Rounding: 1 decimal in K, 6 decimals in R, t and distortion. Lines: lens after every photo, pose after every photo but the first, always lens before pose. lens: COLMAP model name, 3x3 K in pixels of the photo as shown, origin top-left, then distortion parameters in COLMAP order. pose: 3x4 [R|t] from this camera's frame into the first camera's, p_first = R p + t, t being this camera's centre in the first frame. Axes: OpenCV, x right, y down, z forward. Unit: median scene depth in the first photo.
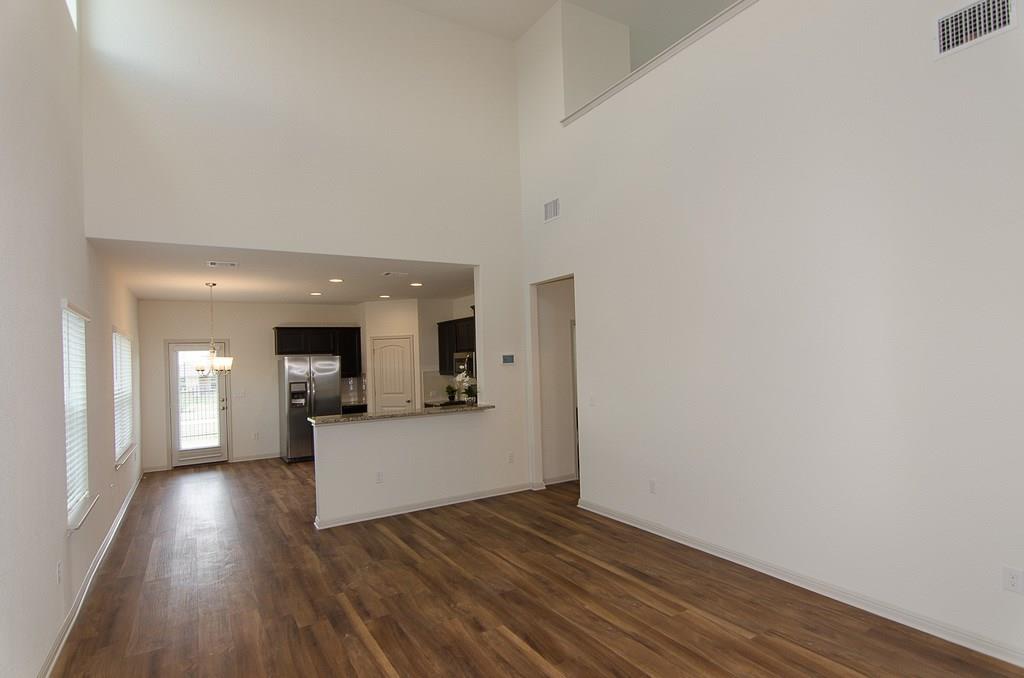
lens RADIAL K [[528.1, 0, 510.5], [0, 528.1, 353.3], [0, 0, 1]] dist [-0.000597, 0.000503]
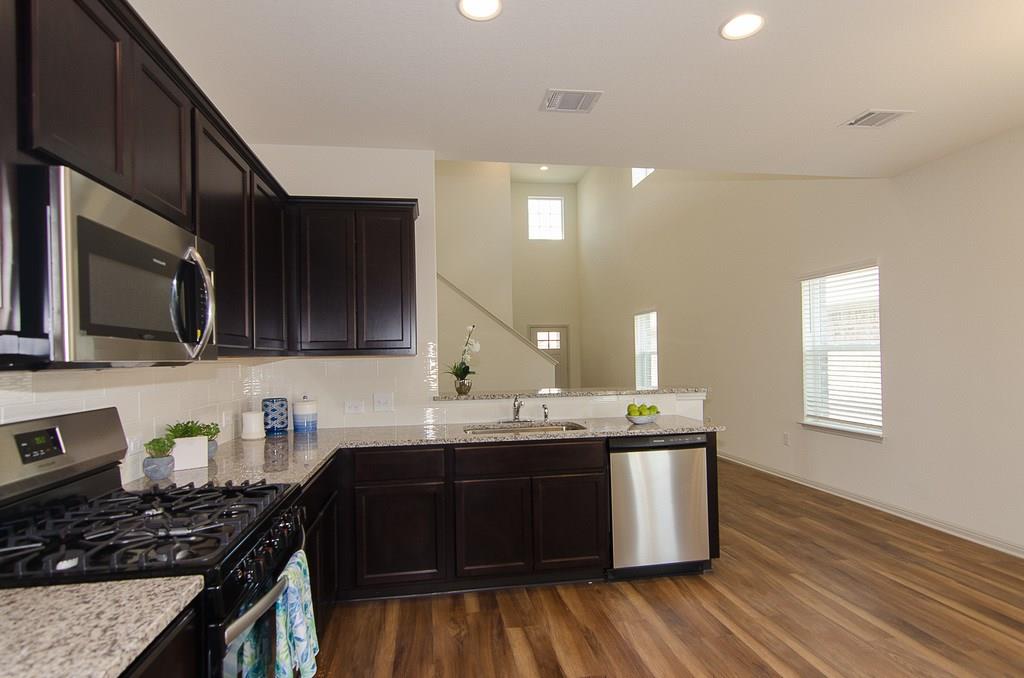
lens RADIAL K [[520.7, 0, 510.4], [0, 520.7, 352.1], [0, 0, 1]] dist [0.002090, 0.000079]
pose [[-0.926614, 0.052201, 0.372374, -0.243198], [0.045072, 0.998596, -0.027832, 0.049704], [-0.373304, -0.009006, -0.927665, 1.066402]]
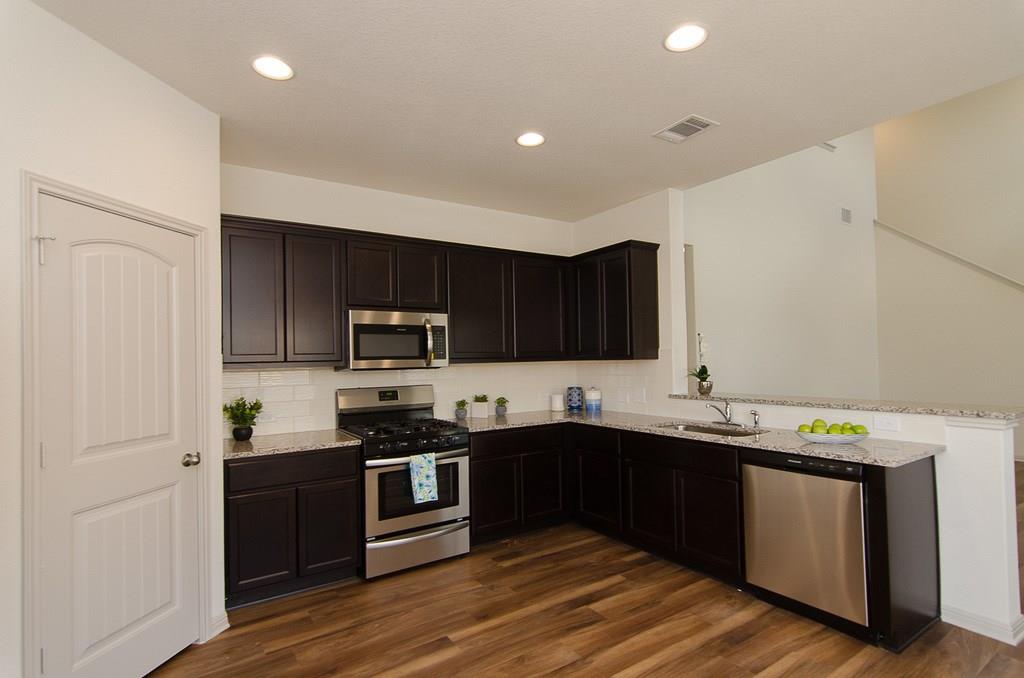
lens RADIAL K [[499.6, 0, 512.6], [0, 499.6, 355.3], [0, 0, 1]] dist [0.000184, -0.000243]
pose [[-0.044033, 0.041630, 0.998162, -0.489041], [0.013433, 0.999066, -0.041075, 0.051073], [-0.998940, 0.011600, -0.044551, 0.886307]]
